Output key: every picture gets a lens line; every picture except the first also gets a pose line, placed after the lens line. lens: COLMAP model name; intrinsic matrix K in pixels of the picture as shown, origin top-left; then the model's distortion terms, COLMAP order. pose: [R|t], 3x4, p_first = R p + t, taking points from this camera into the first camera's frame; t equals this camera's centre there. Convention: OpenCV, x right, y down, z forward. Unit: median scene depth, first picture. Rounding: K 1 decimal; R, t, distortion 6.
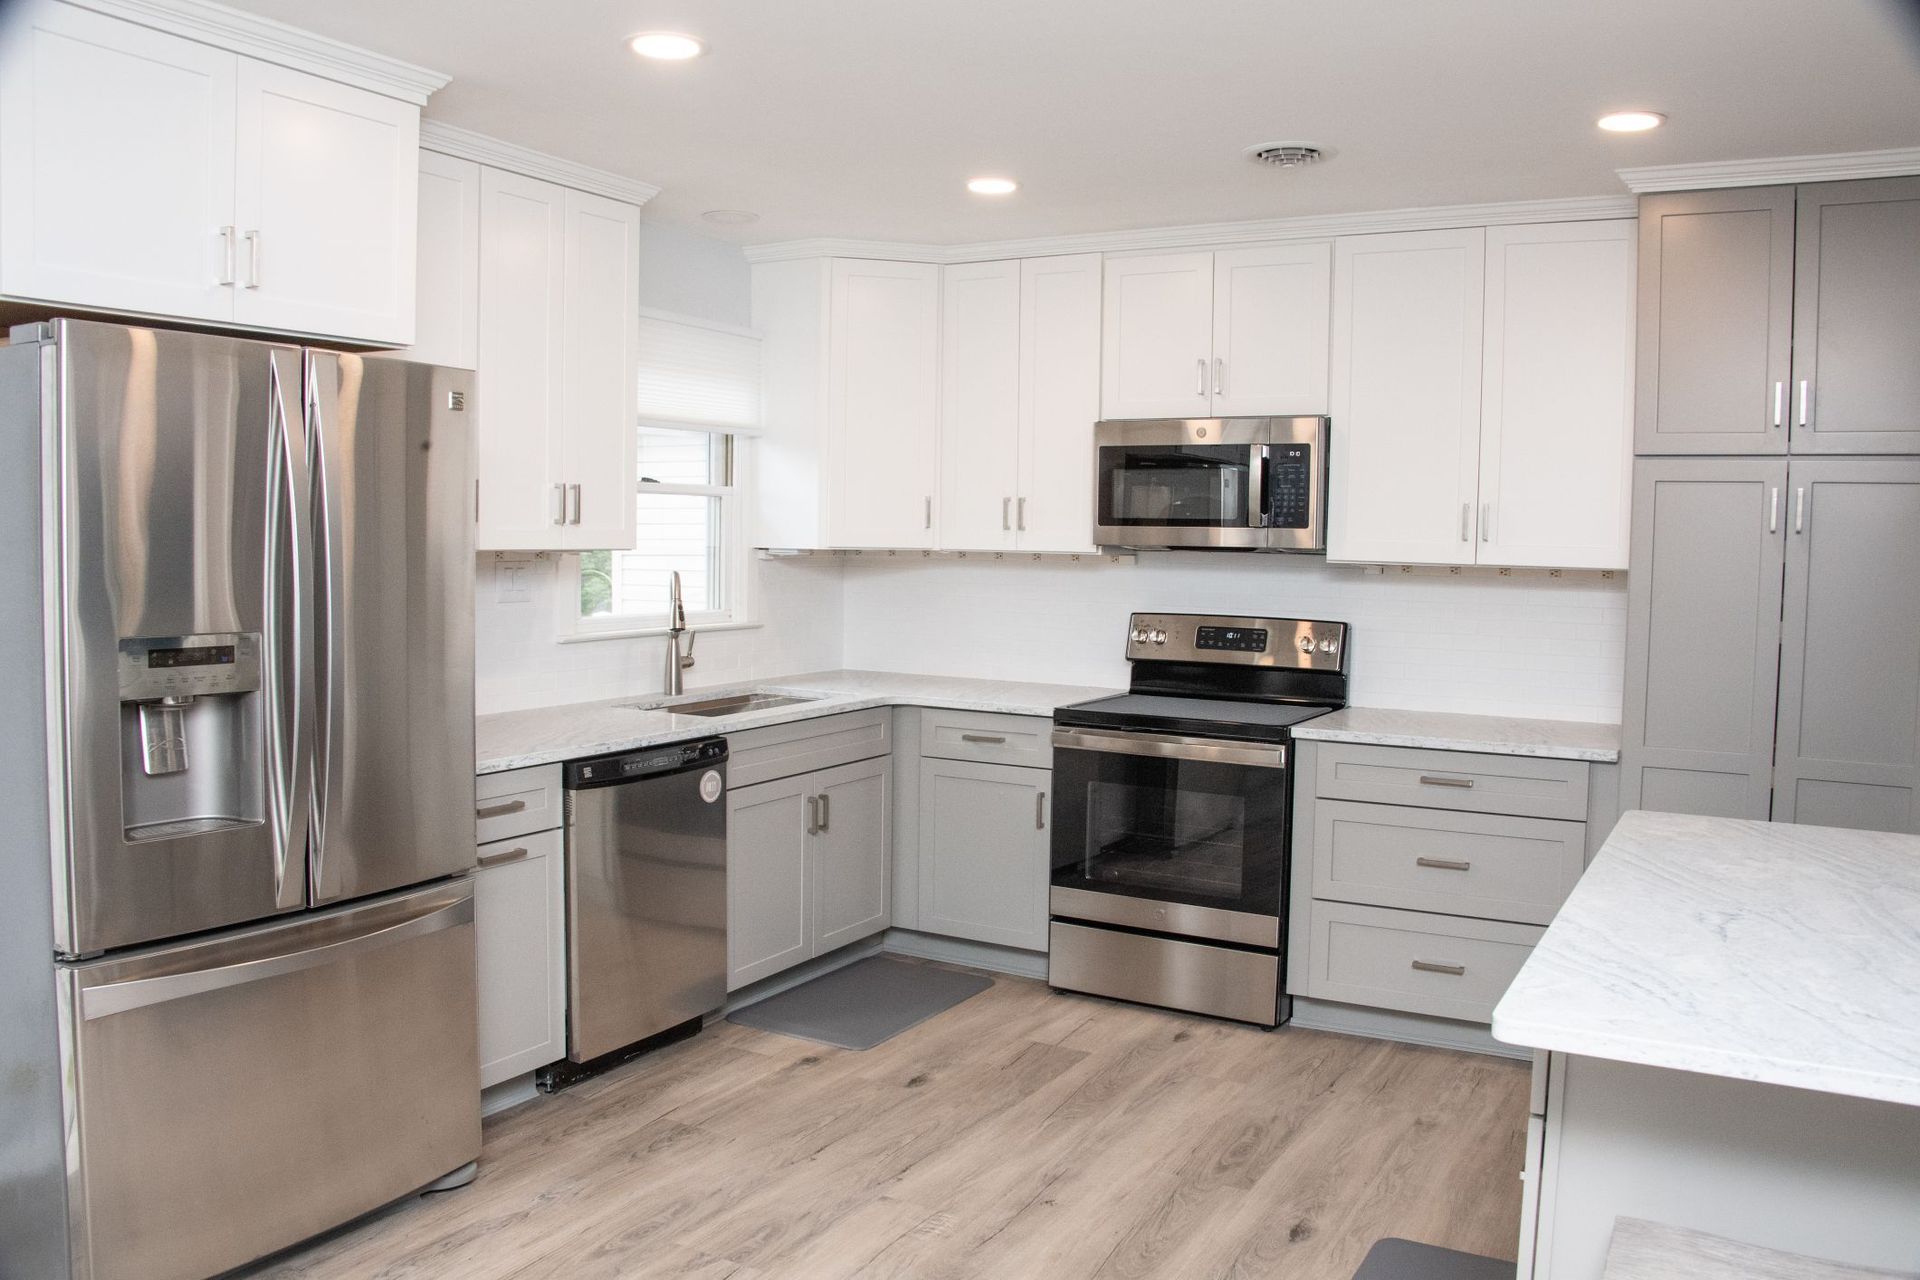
lens RADIAL K [[1538.8, 0, 960.0], [0, 1538.8, 640.0], [0, 0, 1]] dist [-0.131732, 0.061685]
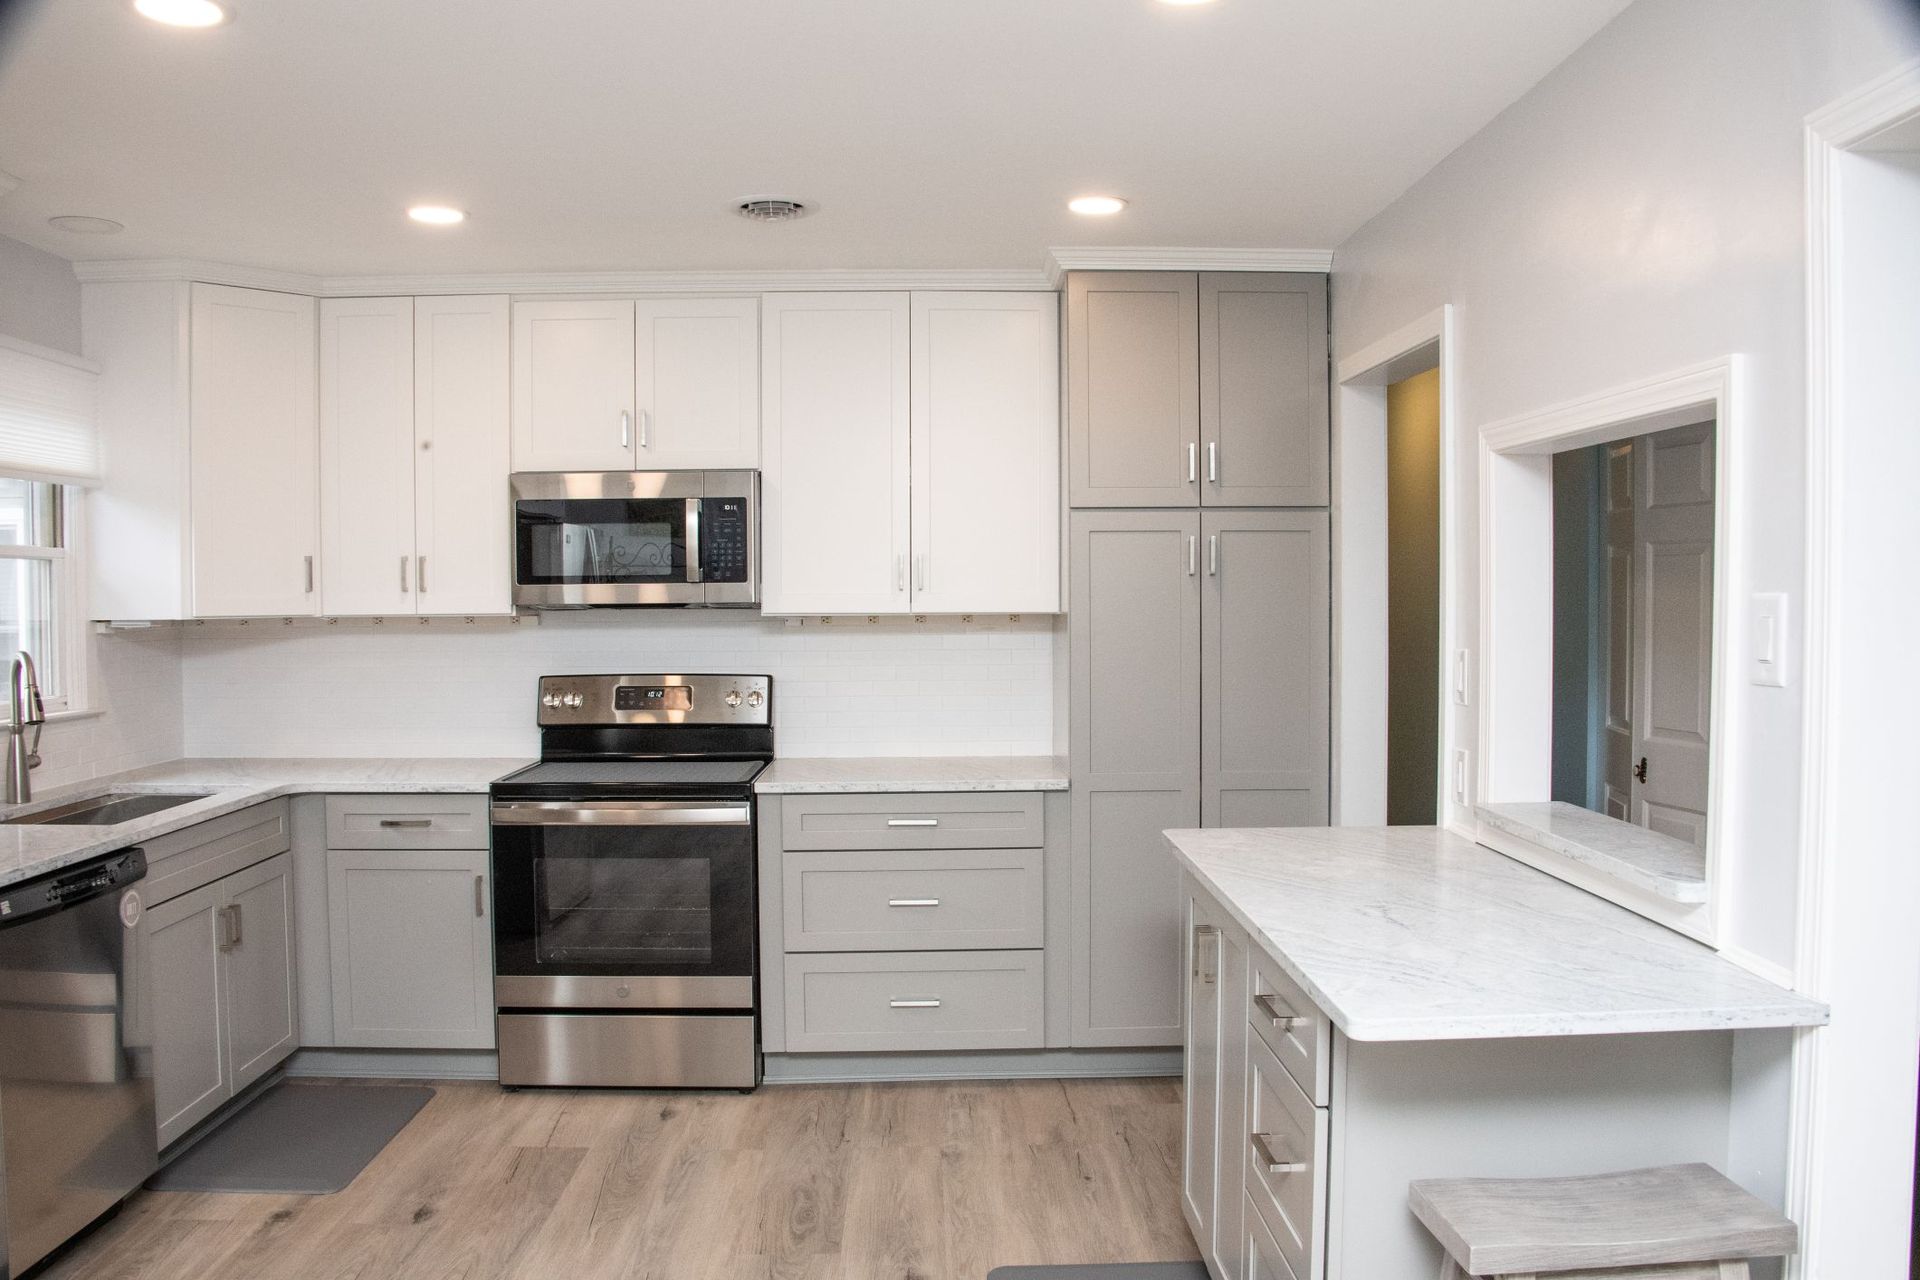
lens RADIAL K [[1538.8, 0, 960.0], [0, 1538.8, 640.0], [0, 0, 1]] dist [-0.131732, 0.061685]
pose [[0.856070, -0.037225, 0.515517, -0.173914], [0.055882, 0.998222, -0.020717, -0.007135], [-0.513830, 0.046544, 0.856629, 0.074095]]
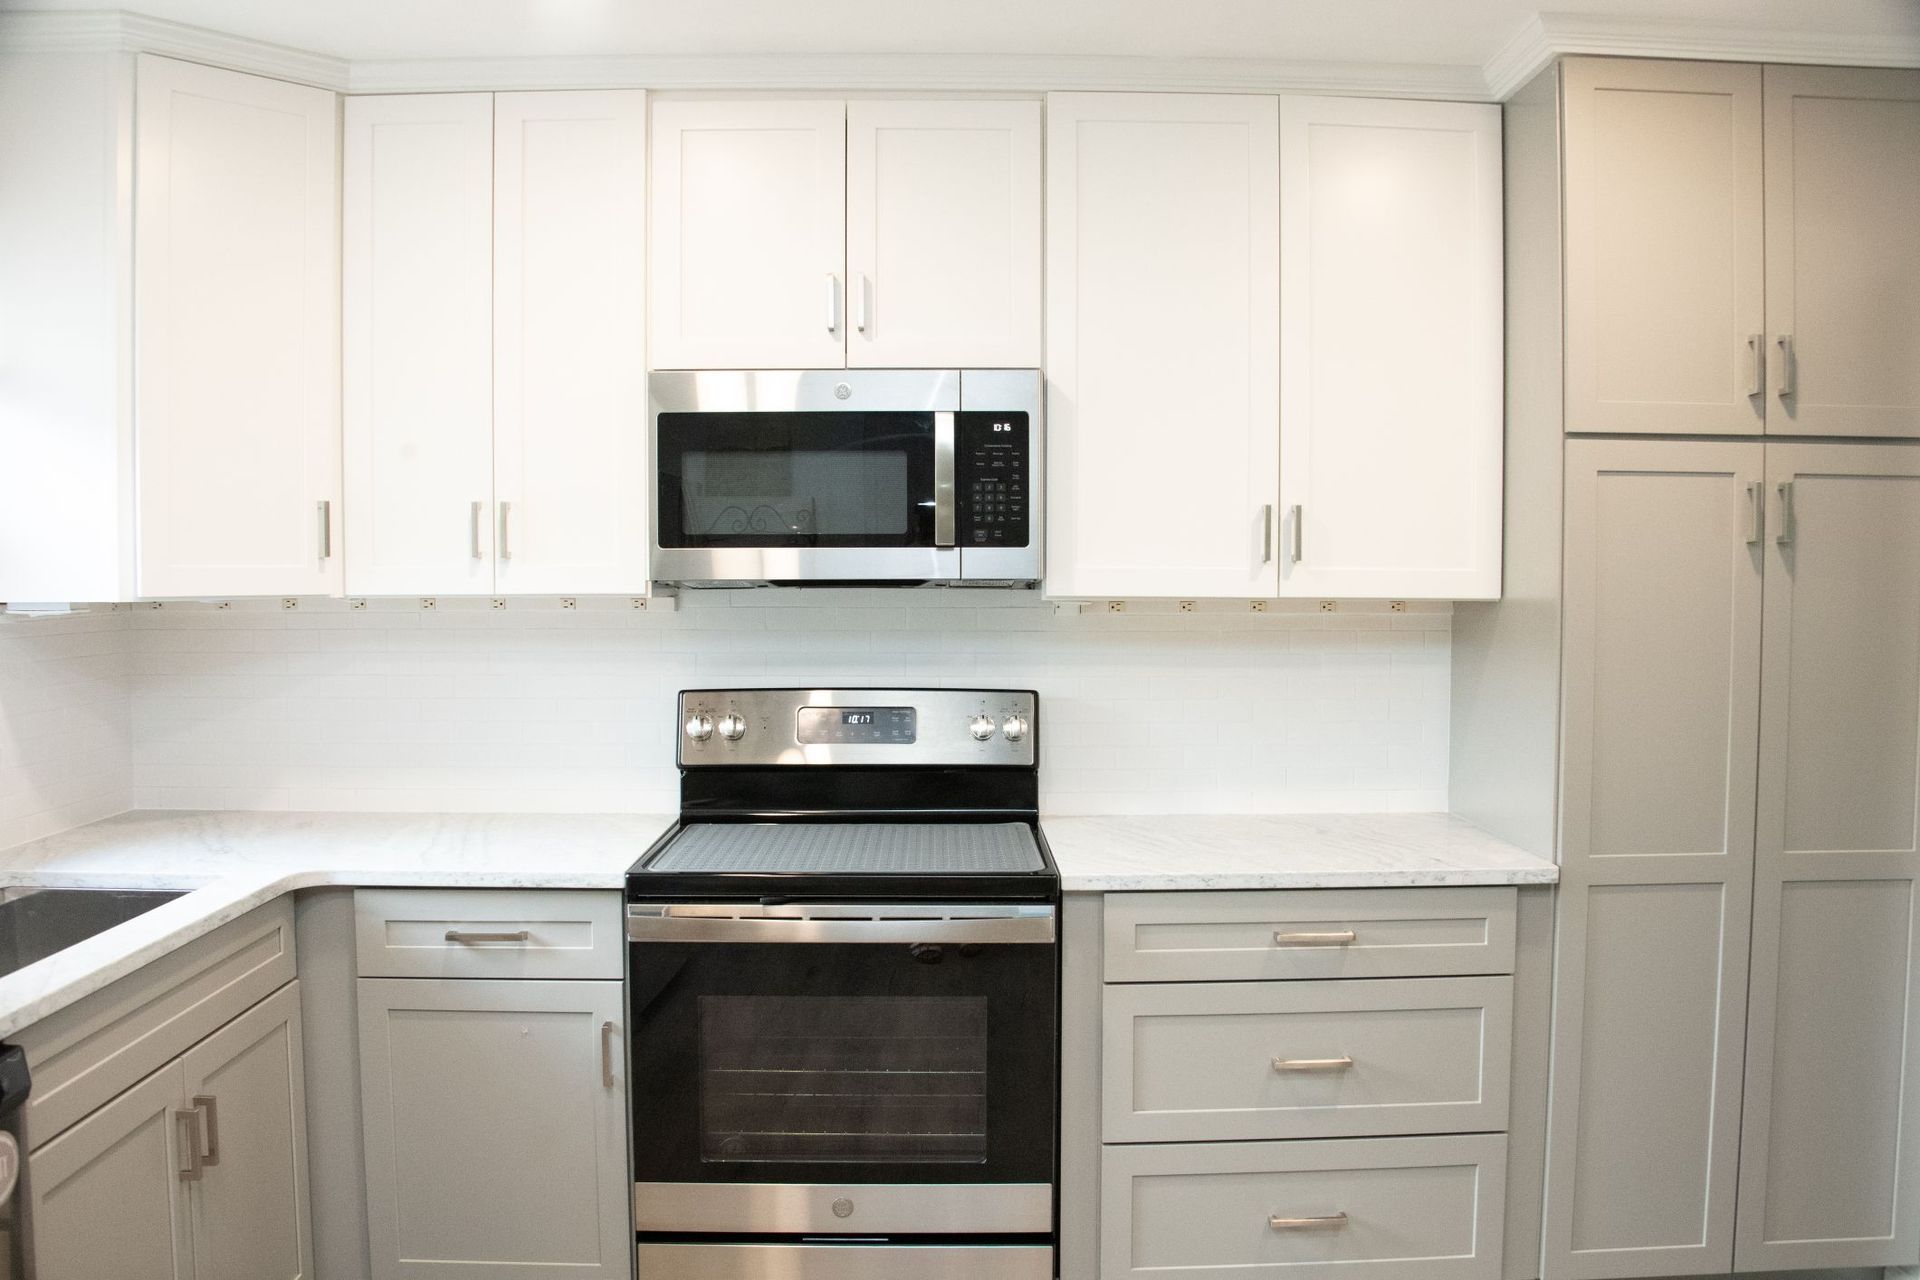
lens RADIAL K [[1538.8, 0, 960.0], [0, 1538.8, 640.0], [0, 0, 1]] dist [-0.131732, 0.061685]
pose [[0.856766, -0.039871, 0.514162, -0.124153], [0.049625, 0.998754, -0.005244, -0.033727], [-0.513312, 0.030008, 0.857677, 0.483683]]
